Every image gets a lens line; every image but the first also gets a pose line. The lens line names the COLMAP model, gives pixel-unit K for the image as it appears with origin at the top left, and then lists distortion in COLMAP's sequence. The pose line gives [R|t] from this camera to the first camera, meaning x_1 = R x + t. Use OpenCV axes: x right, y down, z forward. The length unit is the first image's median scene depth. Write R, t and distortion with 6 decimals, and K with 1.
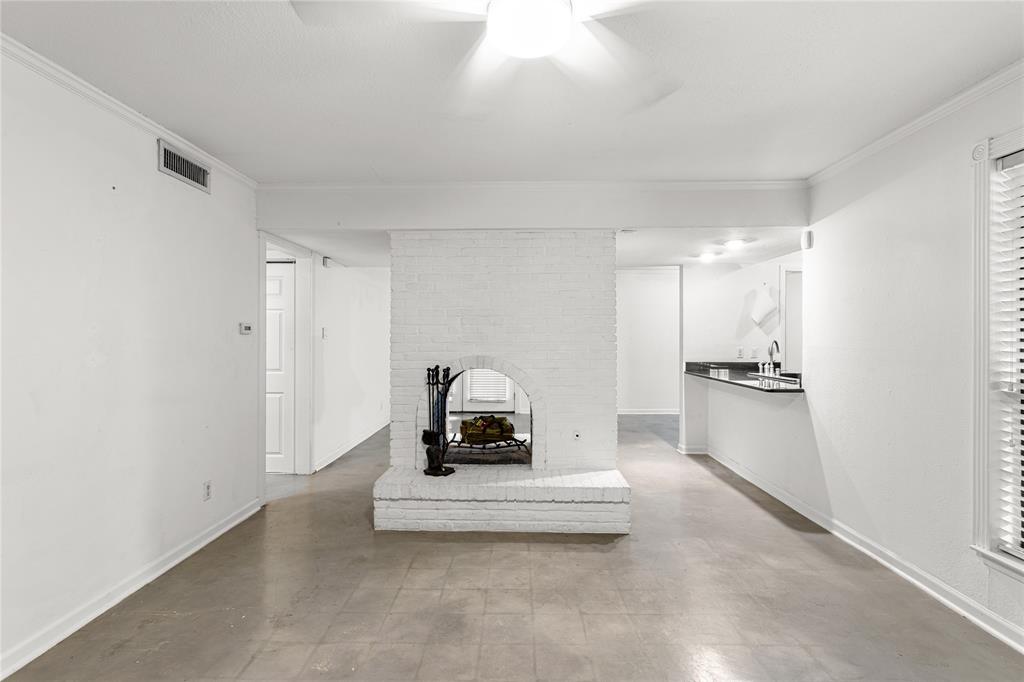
lens RADIAL K [[493.9, 0, 512.7], [0, 493.9, 335.2], [0, 0, 1]] dist [-0.000447, 0.000048]
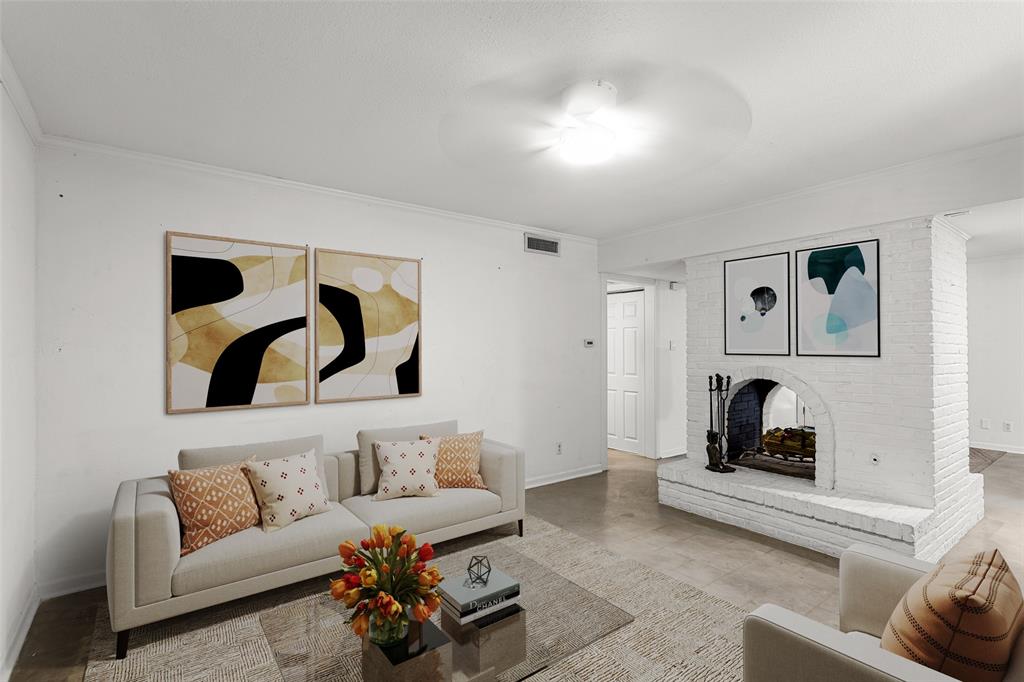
lens RADIAL K [[493.9, 0, 514.2], [0, 493.9, 346.3], [0, 0, 1]] dist [-0.000447, 0.000048]
pose [[0.609361, -0.007227, -0.792860, 0.492632], [0.007505, 0.999966, -0.003347, -0.001219], [0.792858, -0.003911, 0.609394, -0.053817]]
